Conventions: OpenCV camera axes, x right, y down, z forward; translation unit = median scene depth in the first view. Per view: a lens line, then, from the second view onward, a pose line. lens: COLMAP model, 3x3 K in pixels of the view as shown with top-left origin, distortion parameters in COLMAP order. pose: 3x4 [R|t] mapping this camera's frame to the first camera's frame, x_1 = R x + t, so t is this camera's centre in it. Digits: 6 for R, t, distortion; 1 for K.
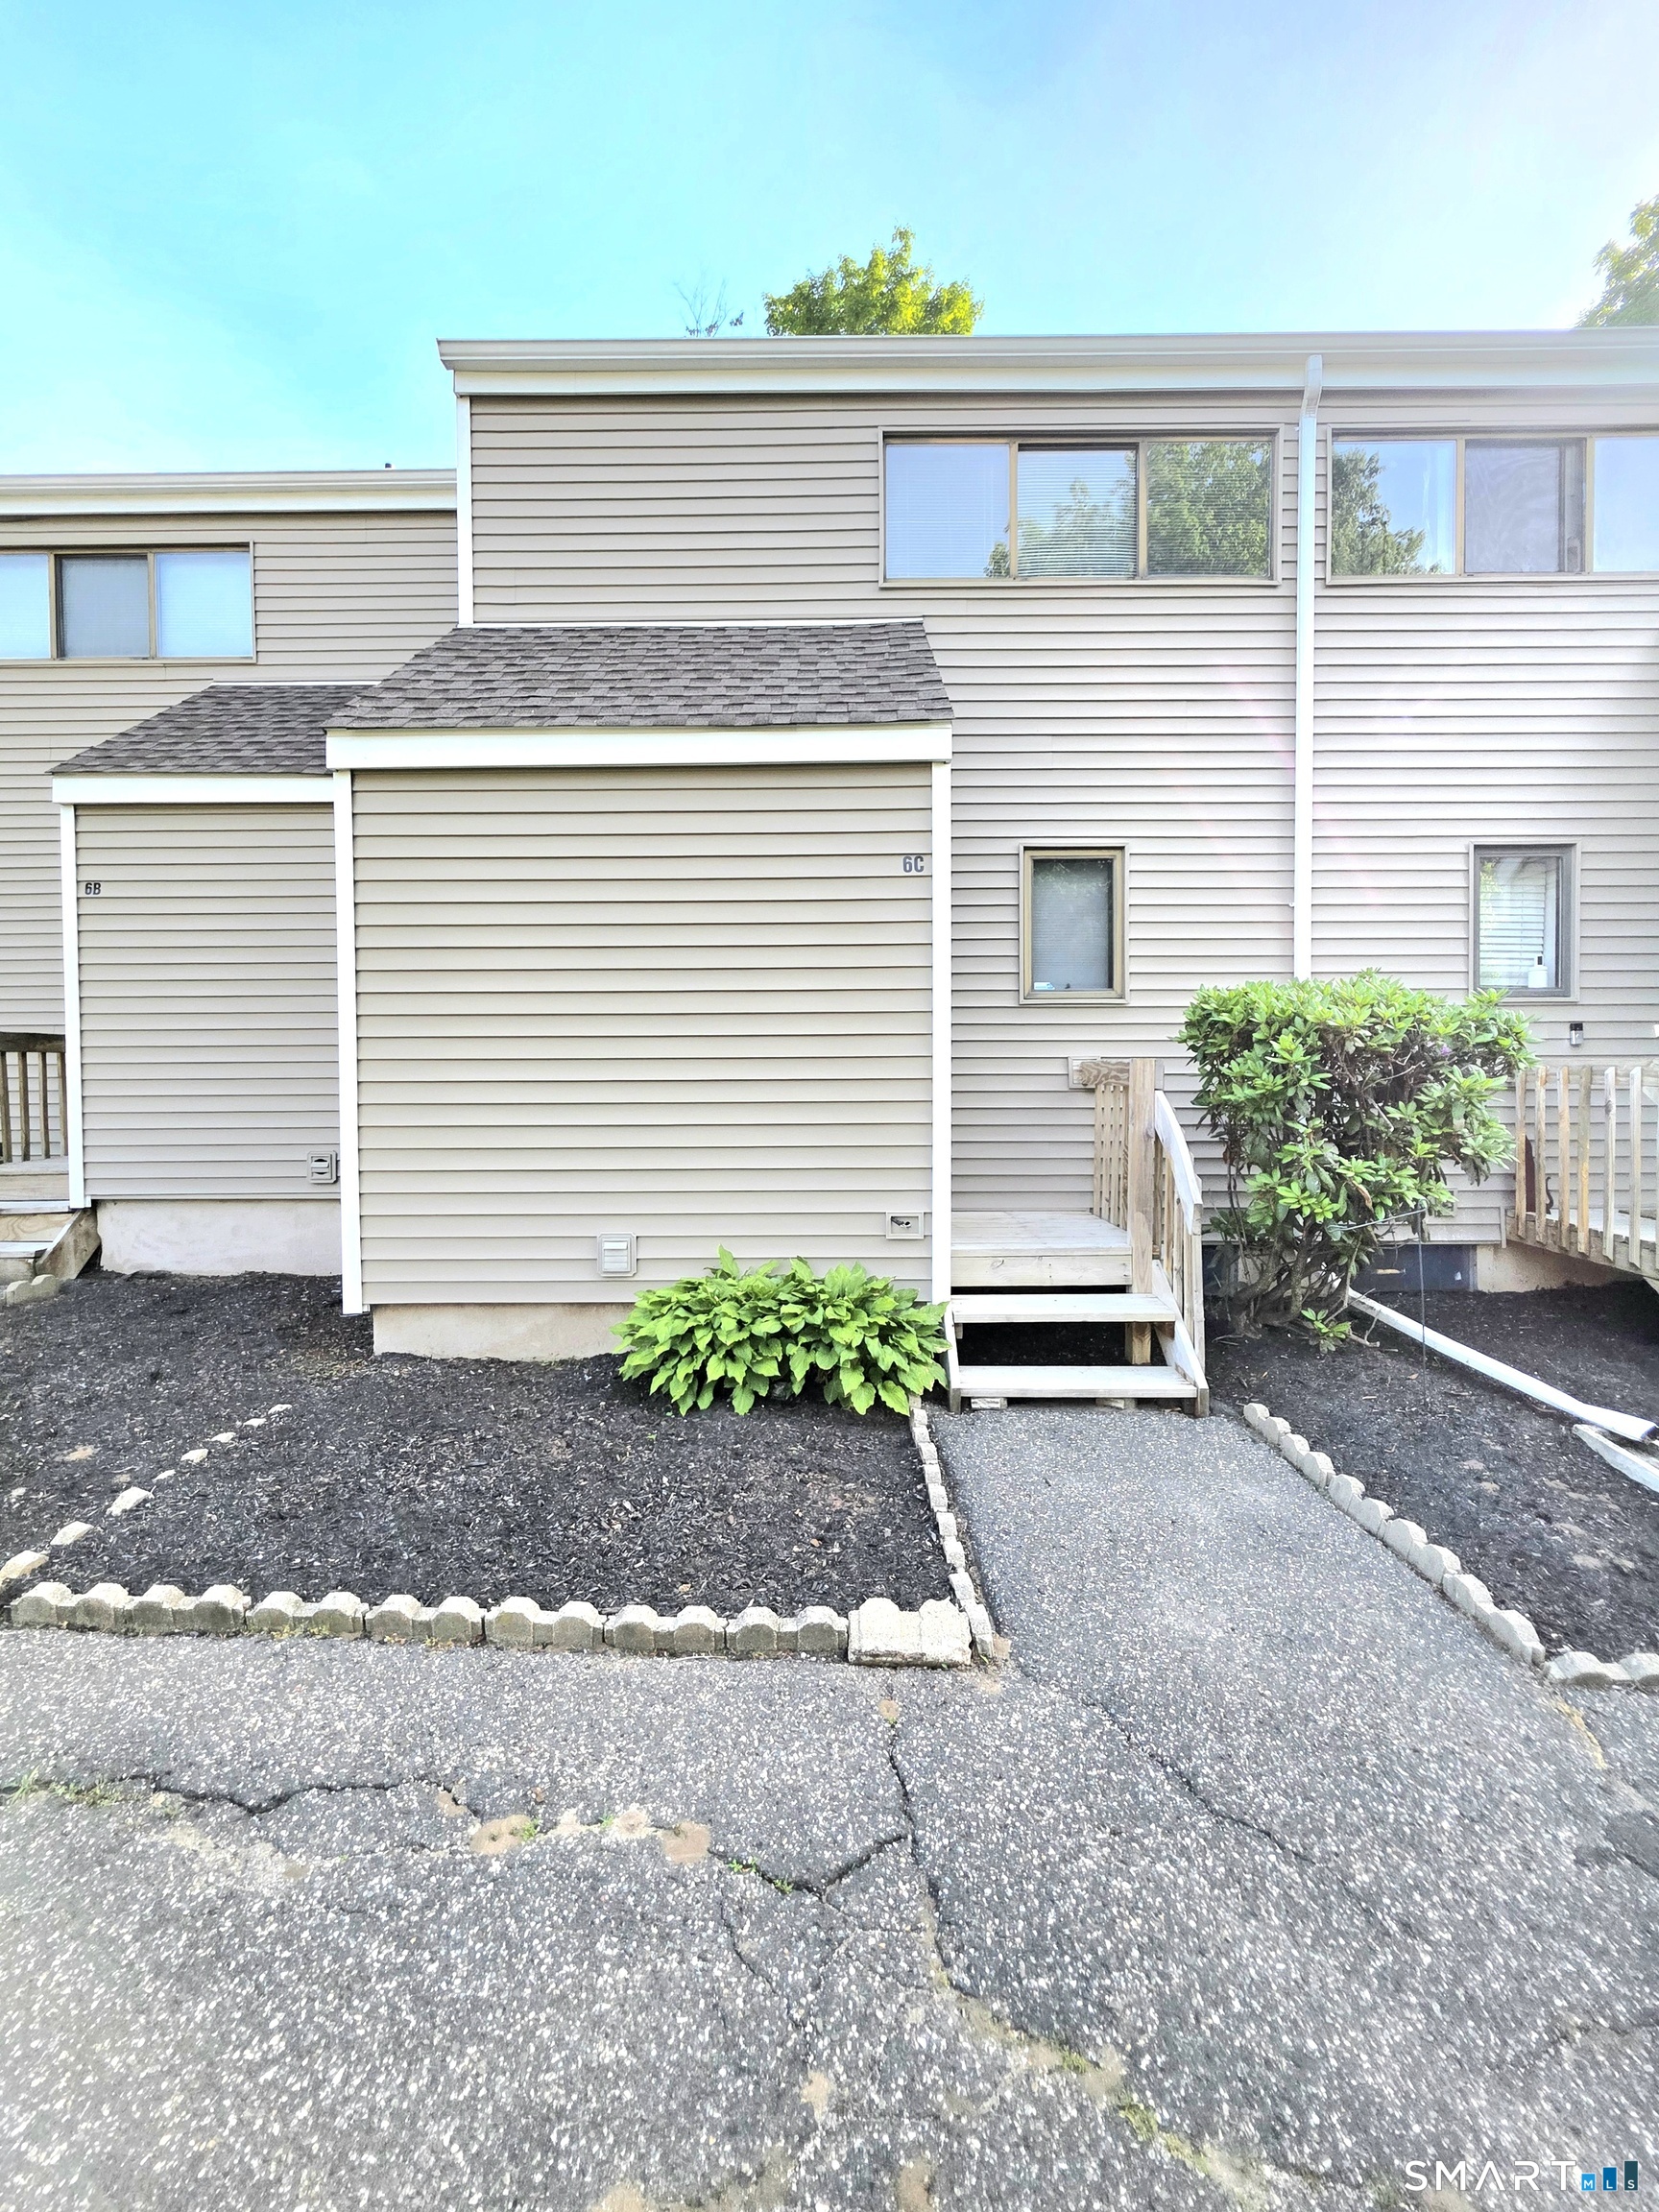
lens RADIAL K [[891.2, 0, 827.1], [0, 891.2, 1096.9], [0, 0, 1]] dist [0.006852, -0.000009]
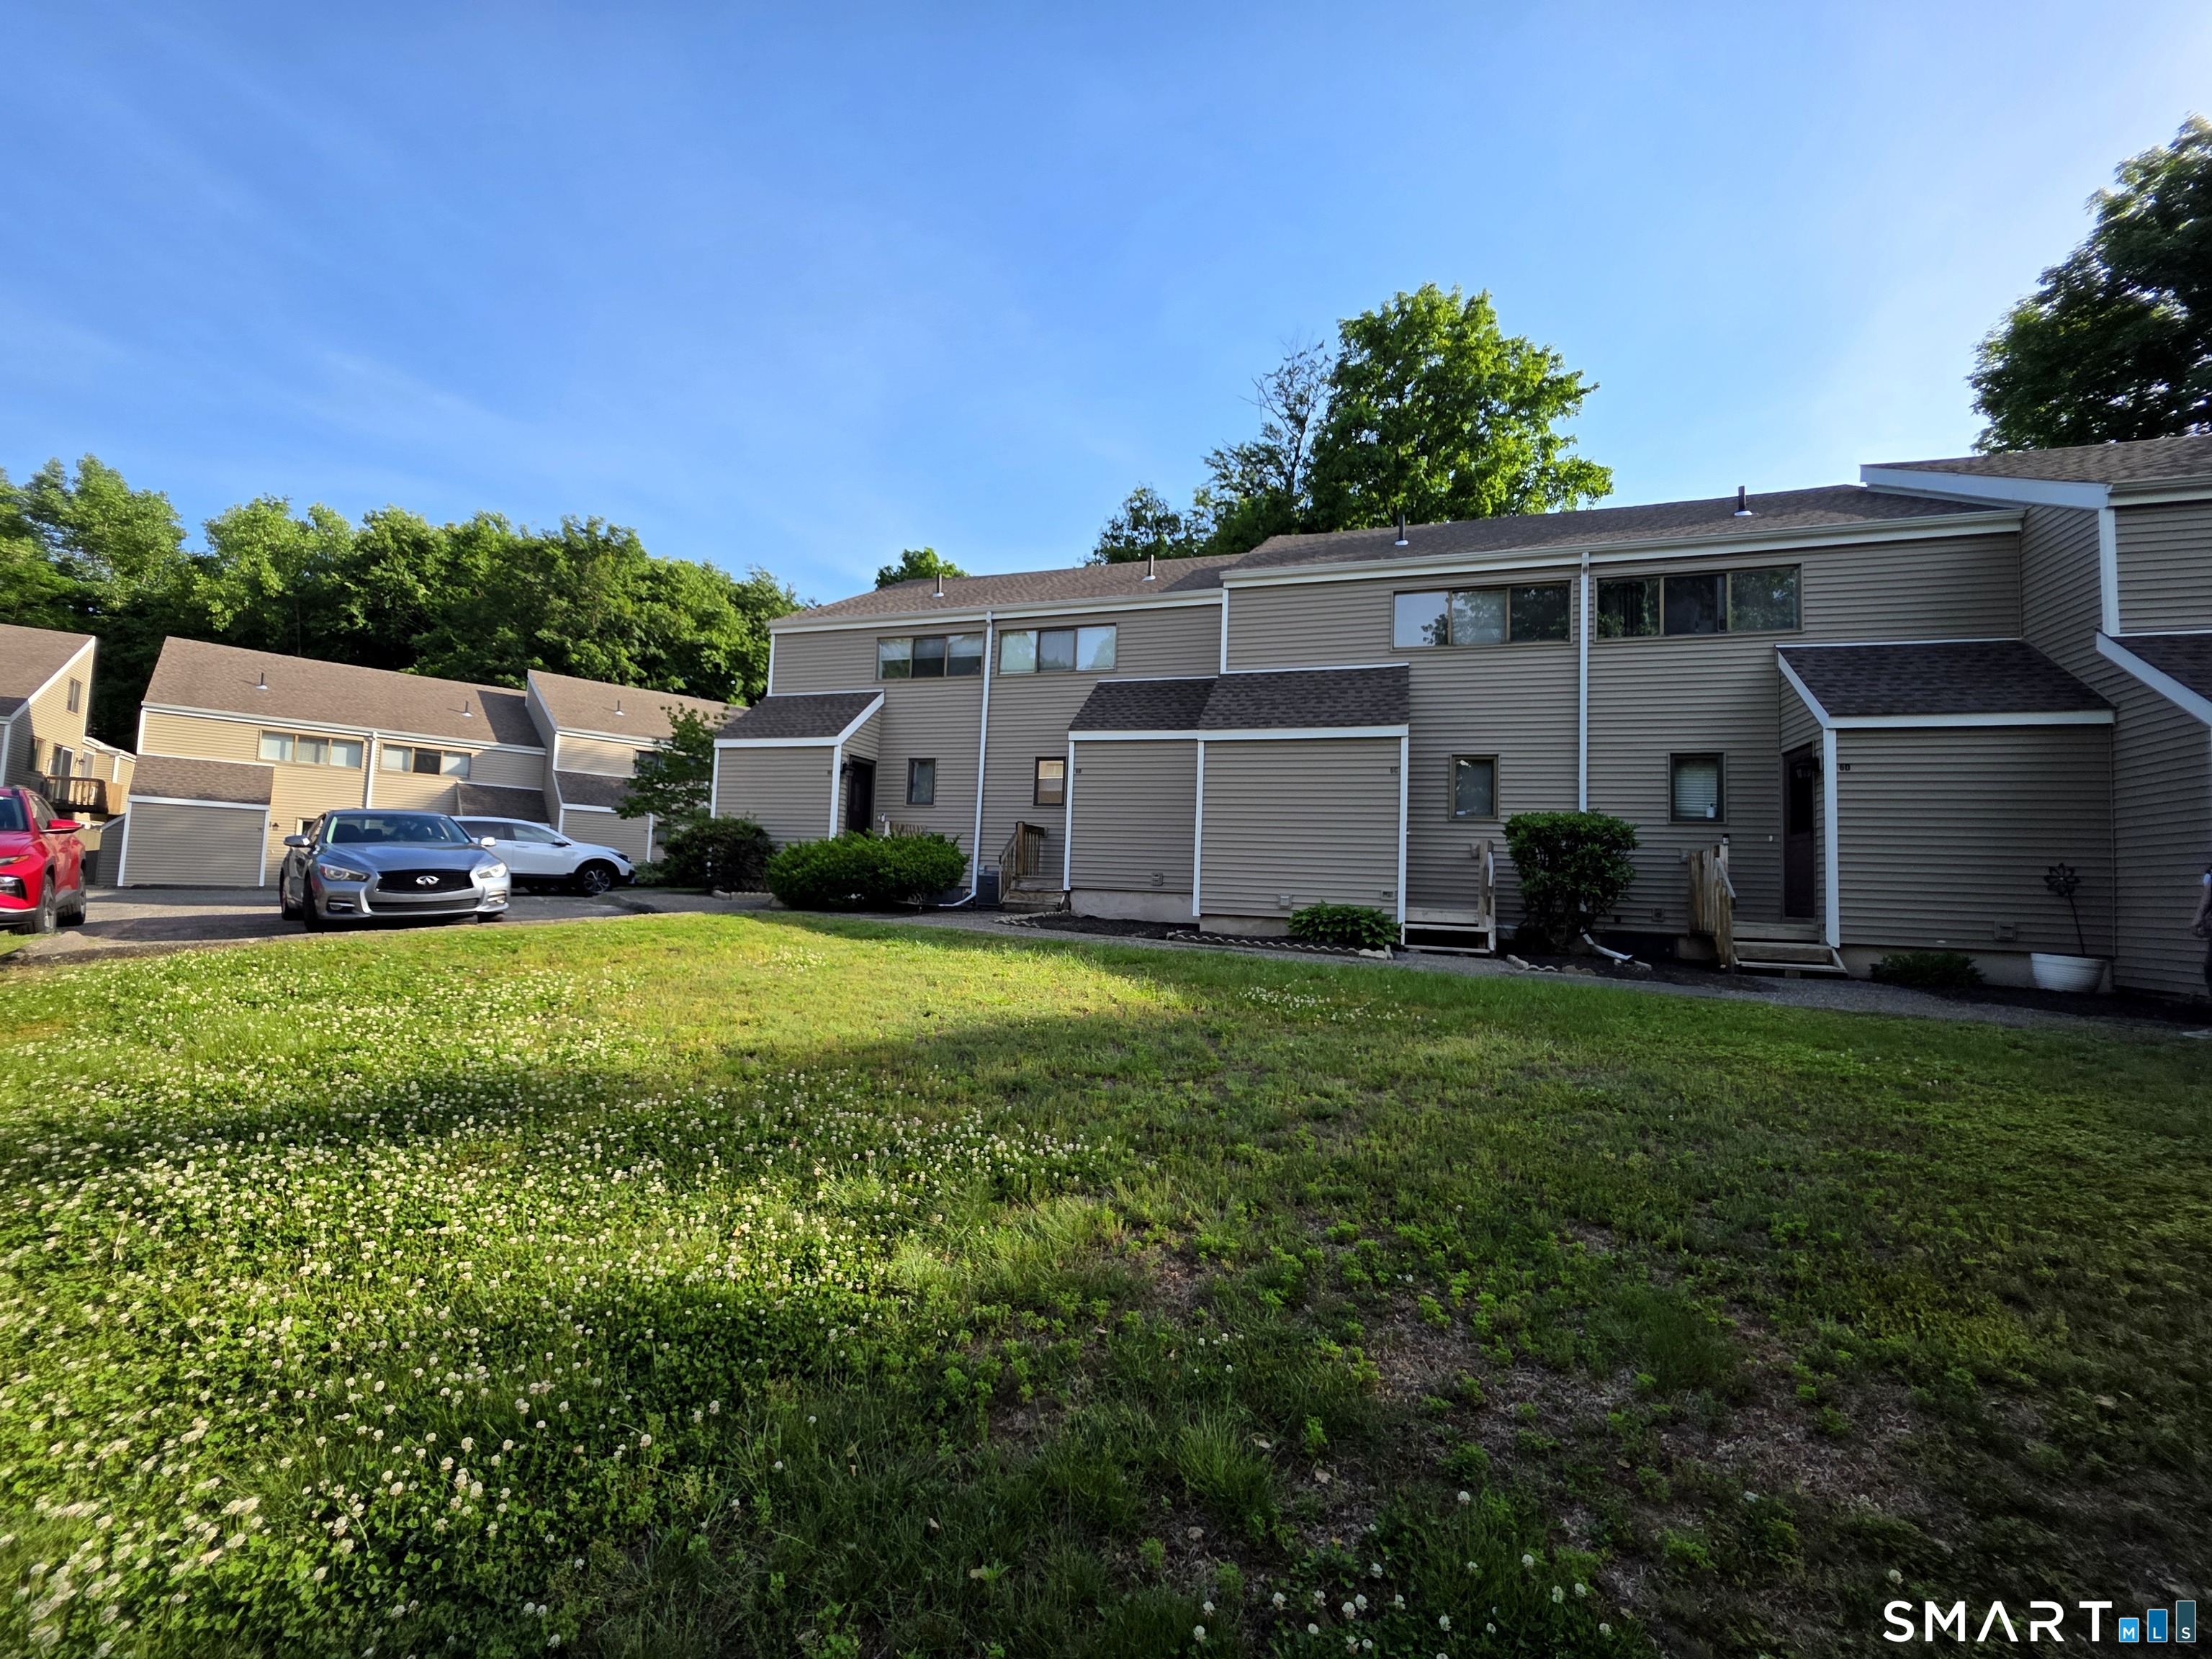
lens RADIAL K [[891.2, 0, 1098.6], [0, 891.2, 828.1], [0, 0, 1]] dist [0.006852, -0.000009]
pose [[0.953610, 0.022384, -0.300211, 0.041388], [-0.054852, 0.993458, -0.100161, 0.202300], [0.296005, 0.111982, 0.948600, -1.502356]]
